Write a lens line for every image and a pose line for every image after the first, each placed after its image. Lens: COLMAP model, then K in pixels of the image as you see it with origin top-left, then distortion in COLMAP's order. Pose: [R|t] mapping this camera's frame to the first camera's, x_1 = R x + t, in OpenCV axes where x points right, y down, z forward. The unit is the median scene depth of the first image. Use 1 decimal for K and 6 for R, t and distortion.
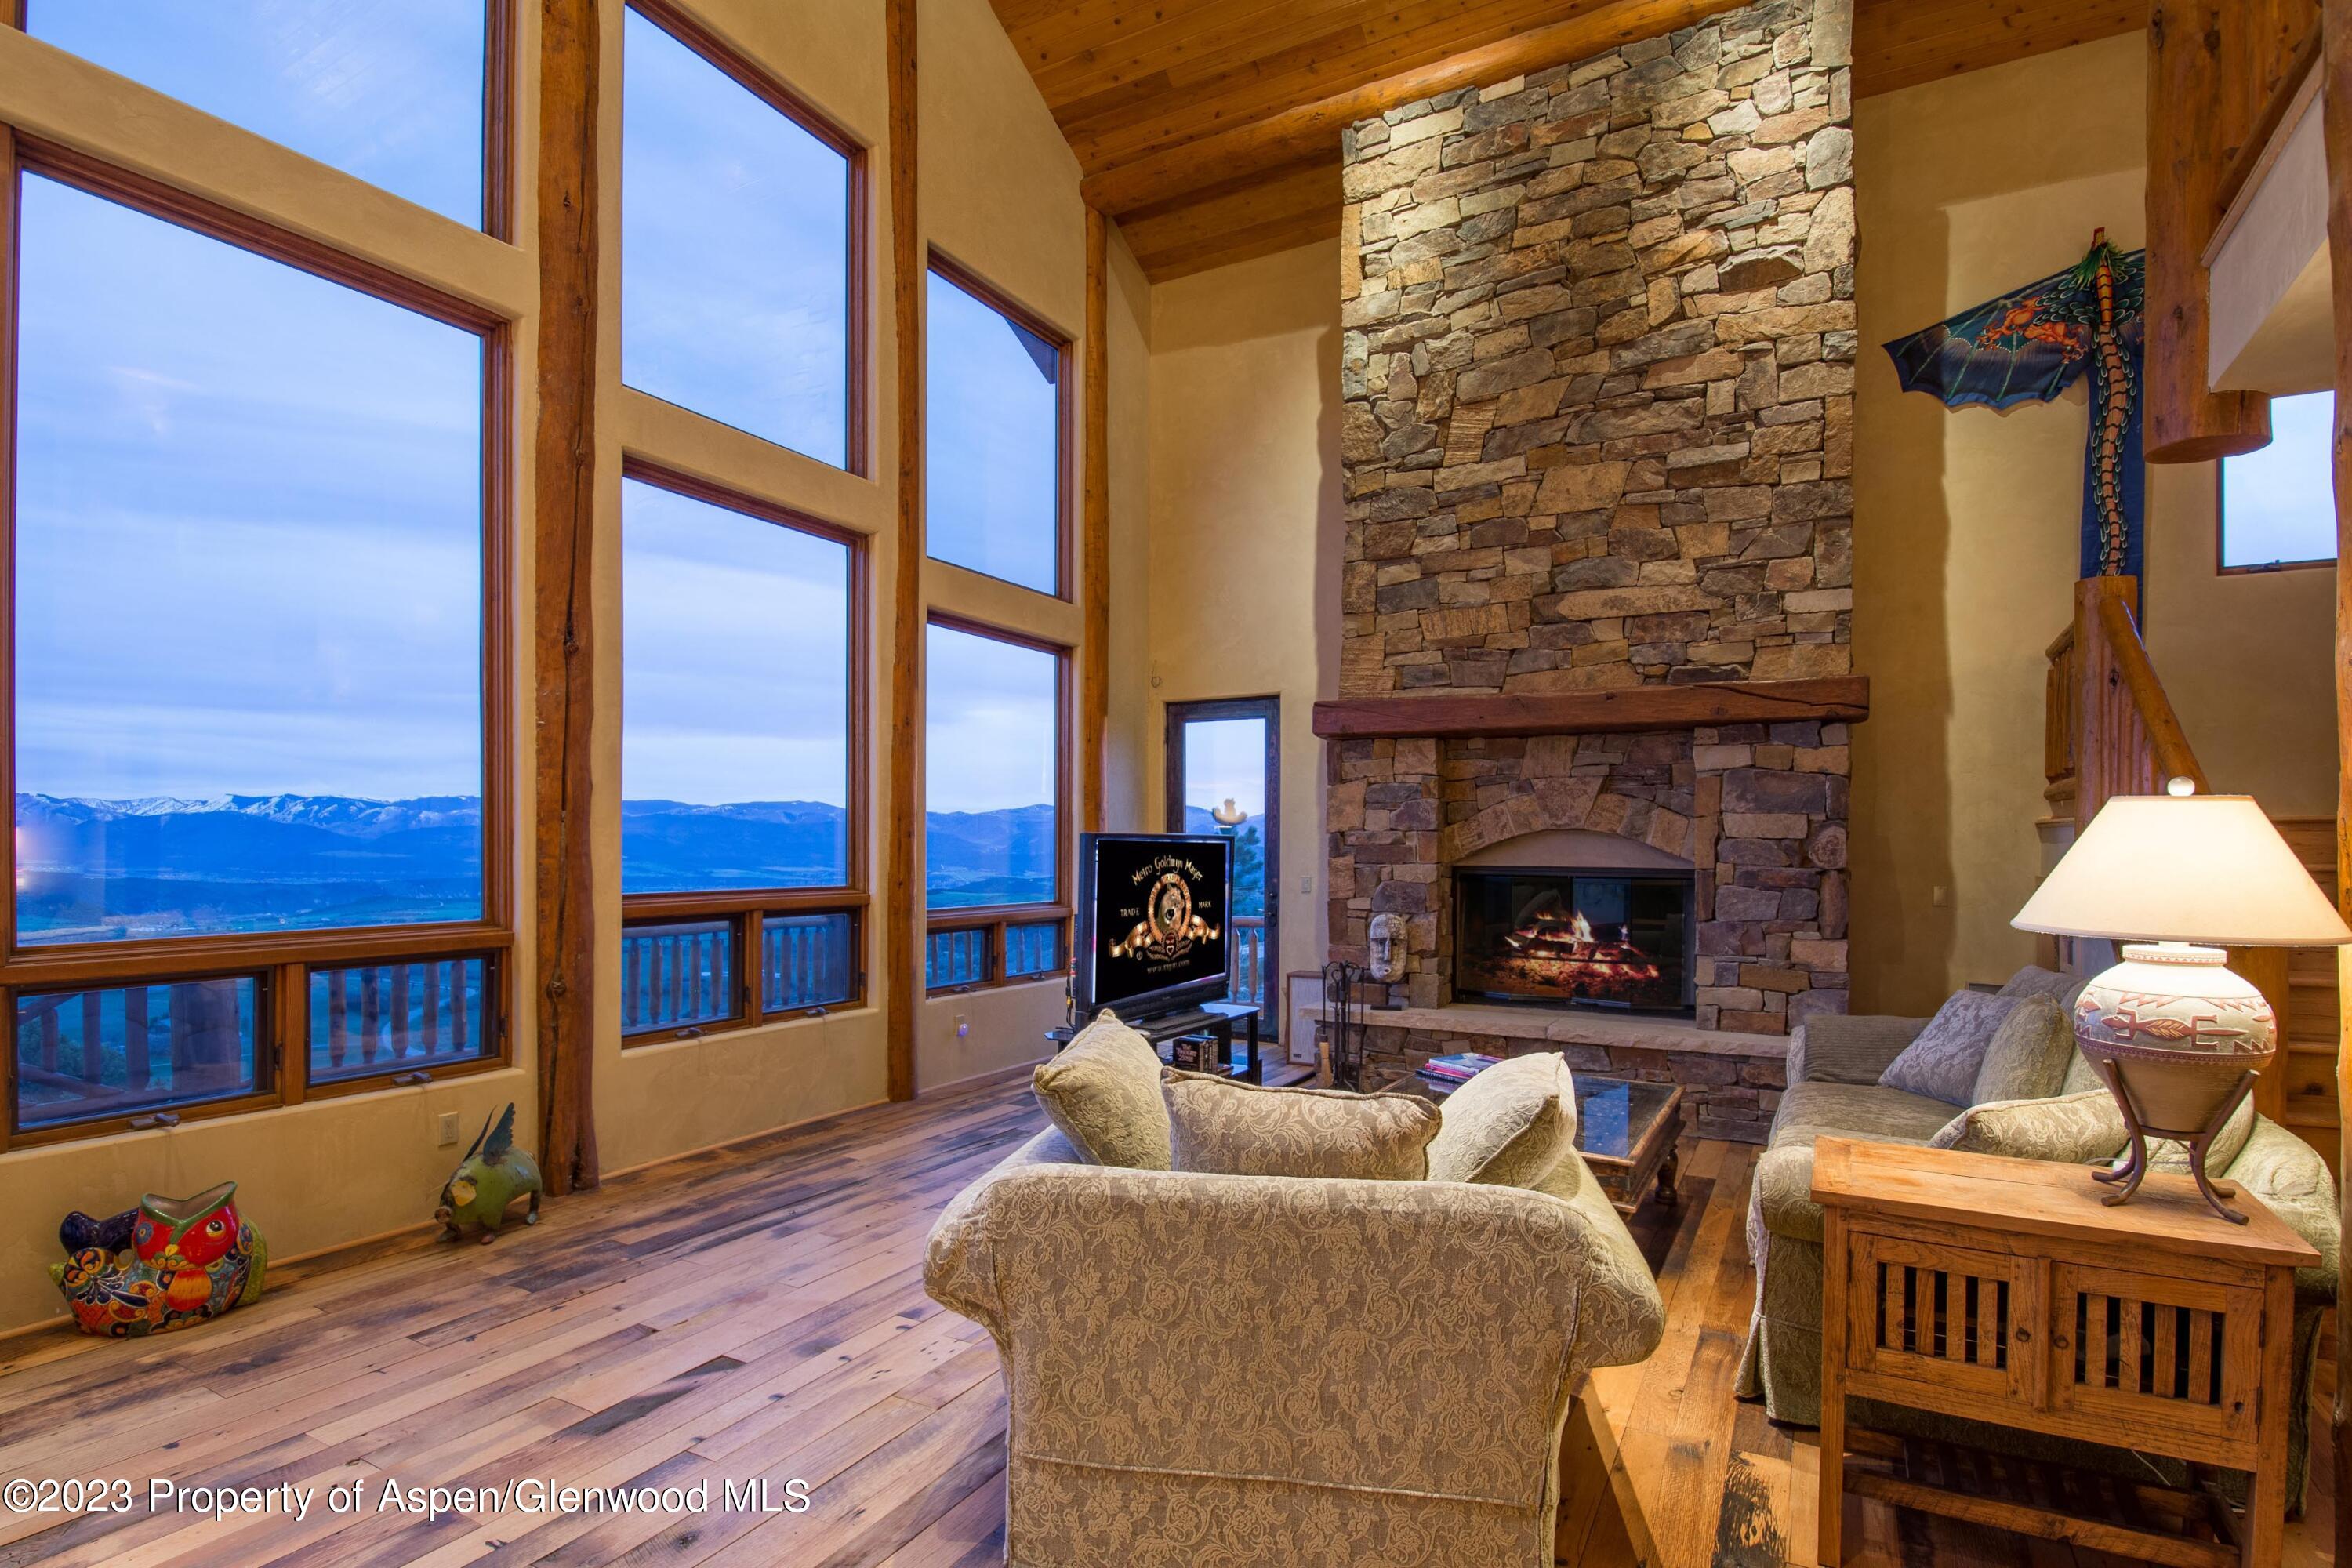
lens RADIAL K [[1141.3, 0, 1147.0], [0, 1141.3, 872.3], [0, 0, 1]] dist [-0.009921, -0.005264]
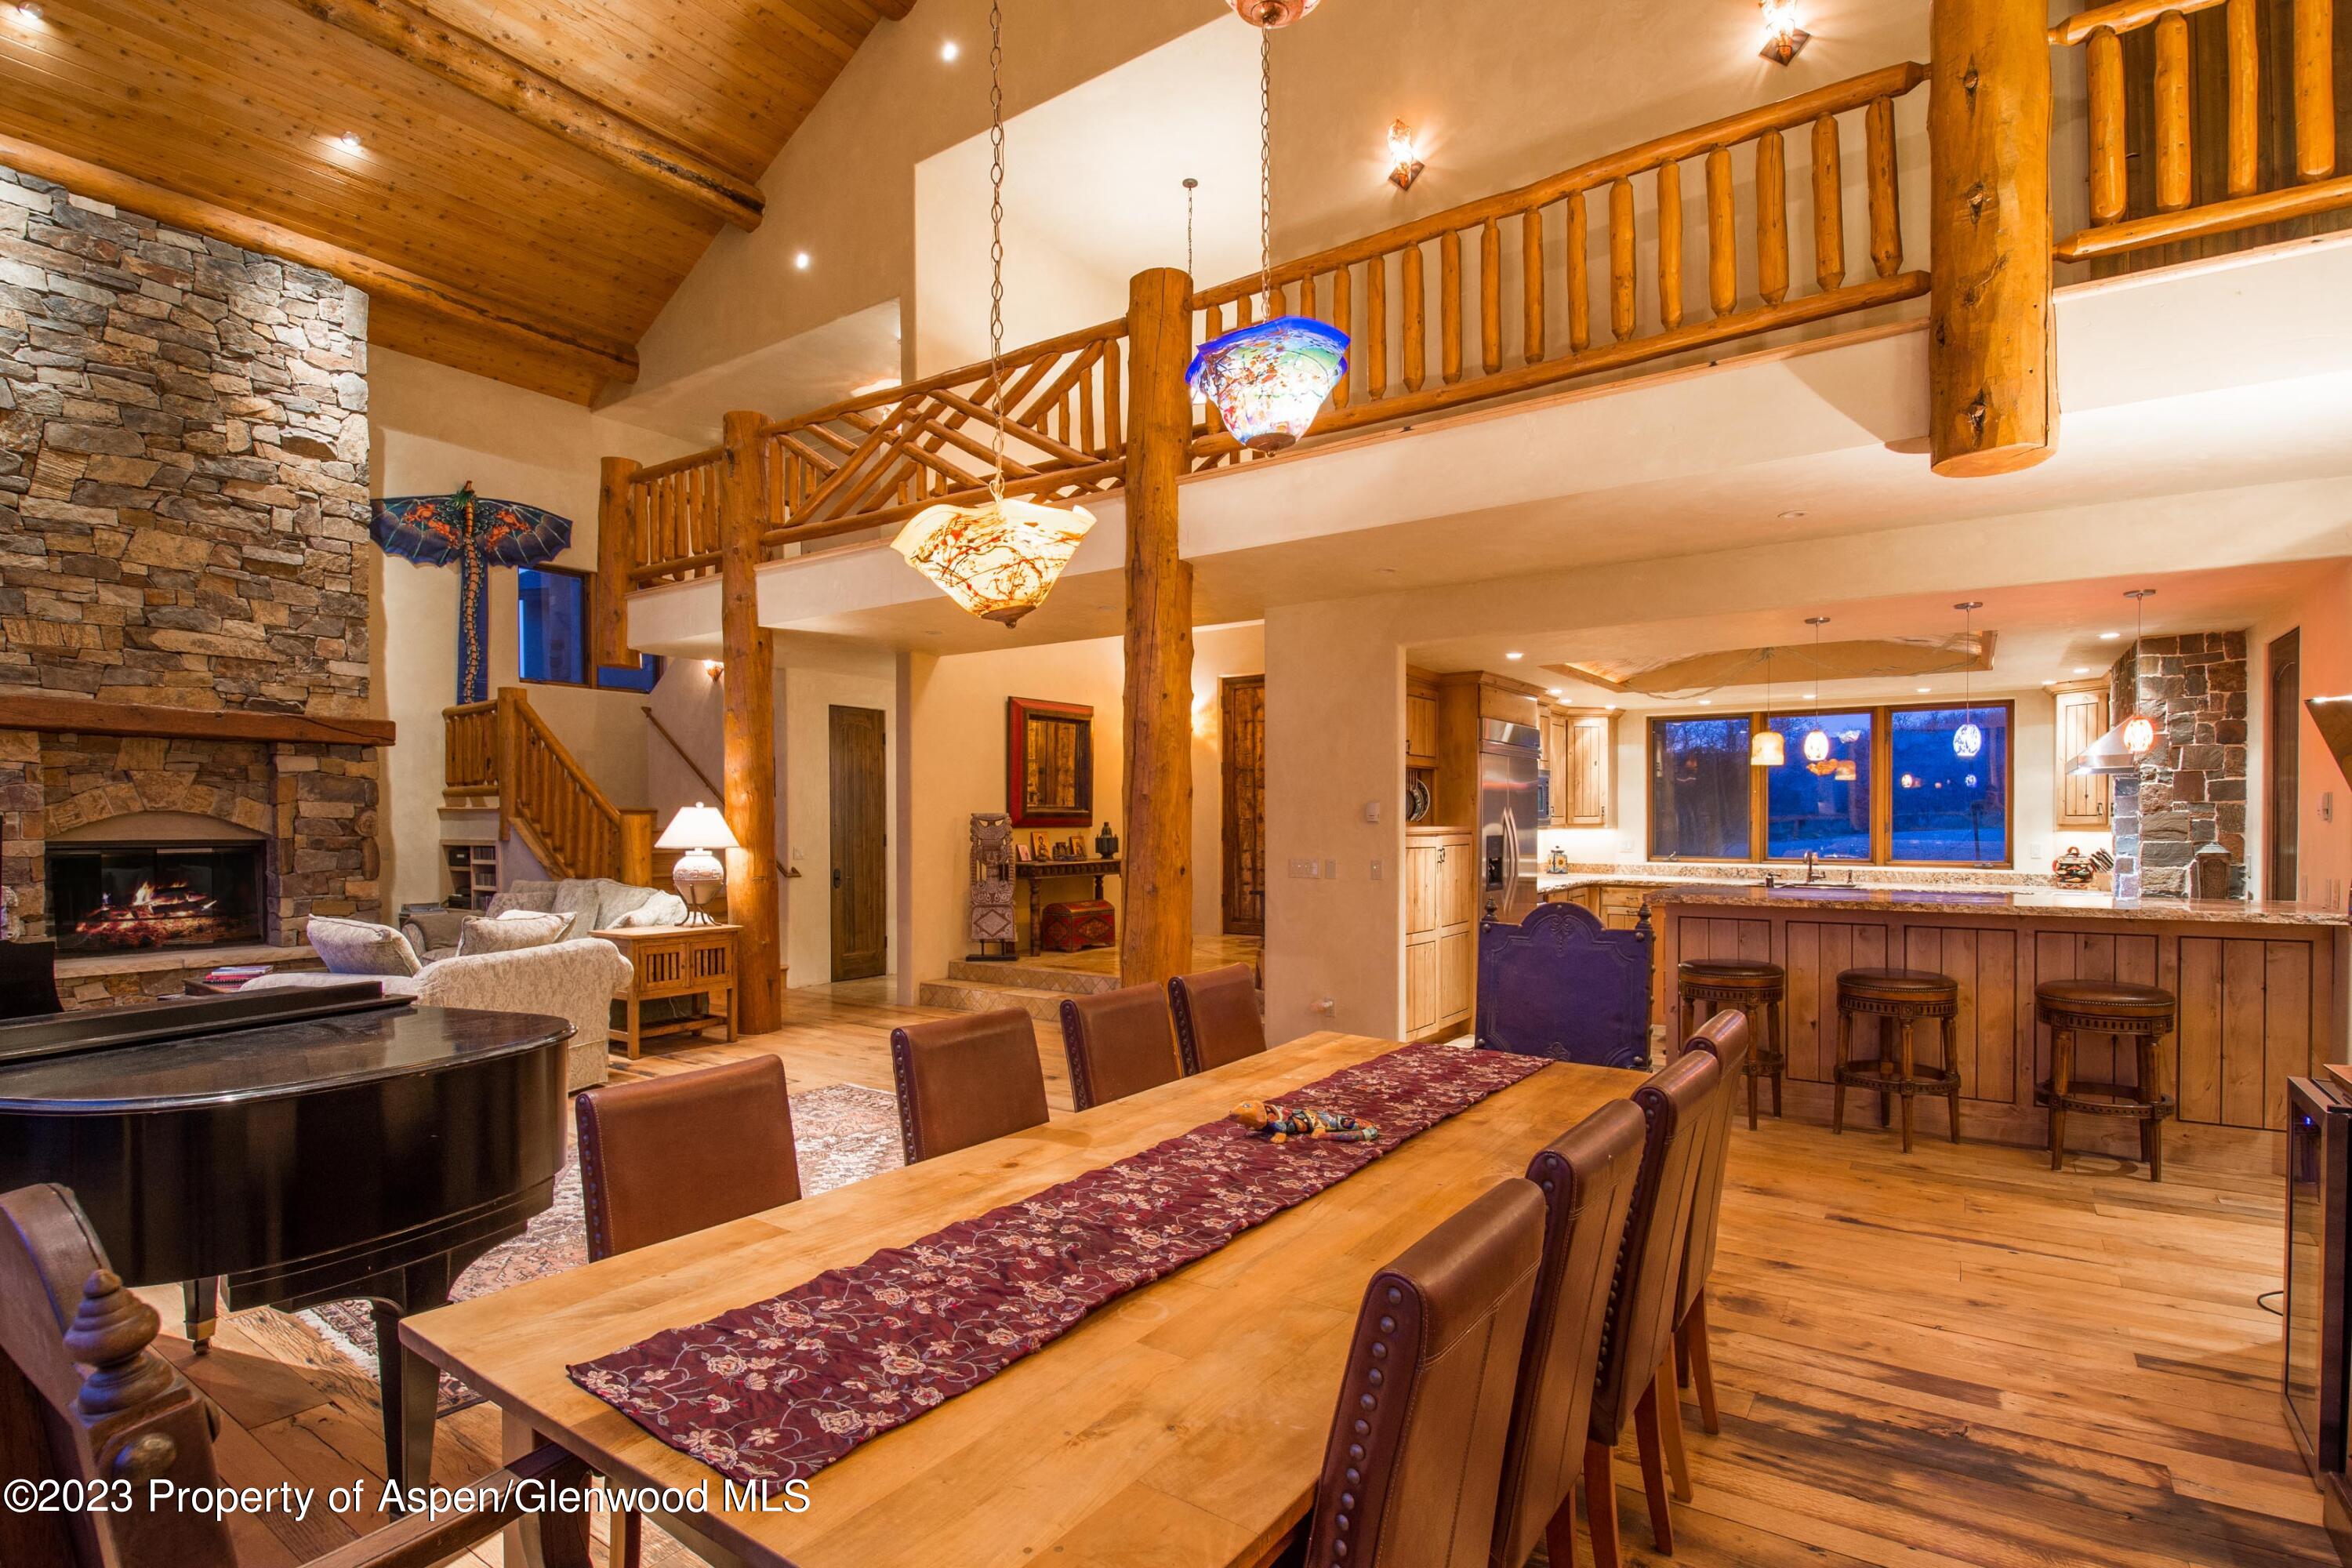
lens RADIAL K [[1141.3, 0, 1202.2], [0, 1141.3, 824.6], [0, 0, 1]] dist [-0.009921, -0.005264]
pose [[0.056910, -0.006445, 0.998358, -0.878176], [0.026618, 0.999633, 0.004936, 0.003088], [-0.998024, 0.026294, 0.057061, -0.261688]]
